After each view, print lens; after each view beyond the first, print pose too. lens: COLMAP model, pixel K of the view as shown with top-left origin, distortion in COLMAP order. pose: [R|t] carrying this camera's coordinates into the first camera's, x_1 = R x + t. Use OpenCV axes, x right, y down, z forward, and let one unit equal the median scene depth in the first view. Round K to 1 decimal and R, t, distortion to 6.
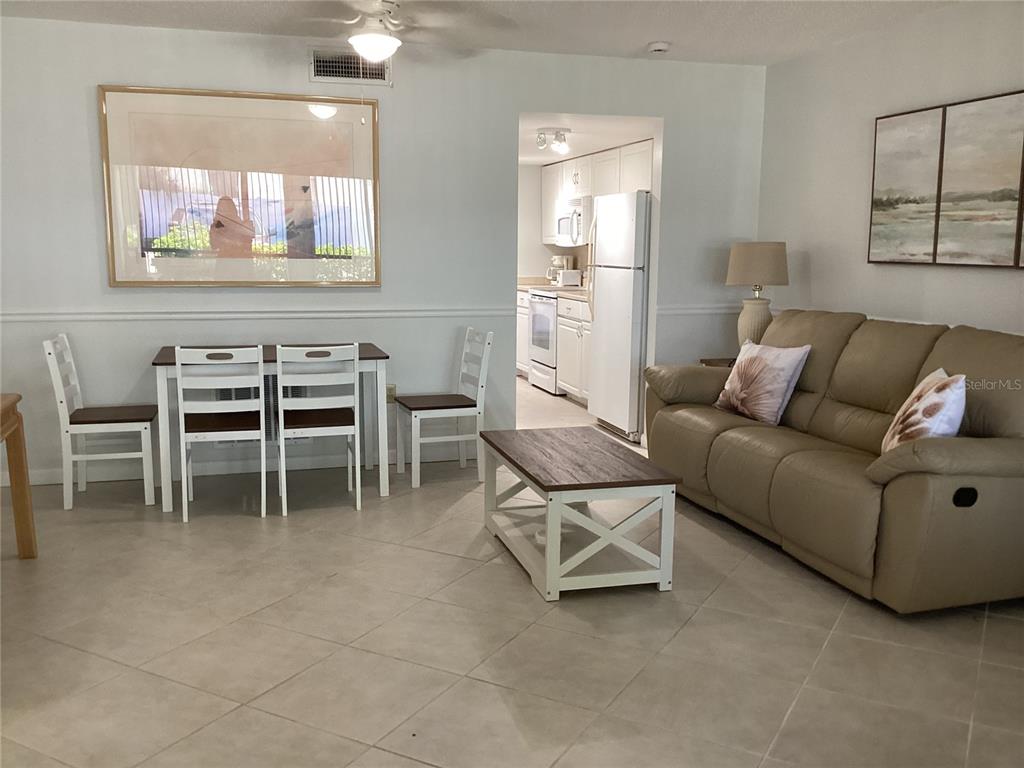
lens RADIAL K [[930.2, 0, 512.0], [0, 930.2, 384.0], [0, 0, 1]] dist [0.113814, -0.215532]
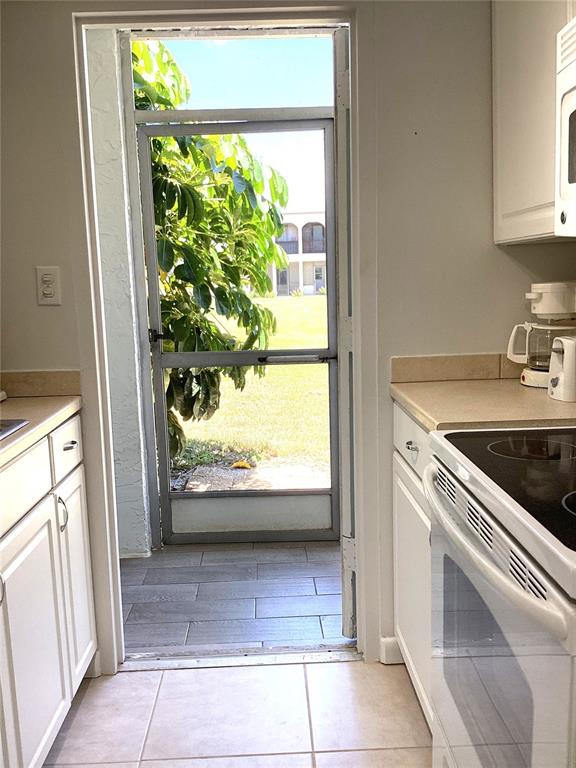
lens RADIAL K [[704.1, 0, 288.0], [0, 704.1, 384.0], [0, 0, 1]] dist [0.111968, -0.246643]
pose [[0.968996, 0.000937, -0.247076, 0.053104], [-0.000464, 0.999998, 0.001974, -0.221987], [0.247077, -0.001798, 0.968994, 1.598294]]
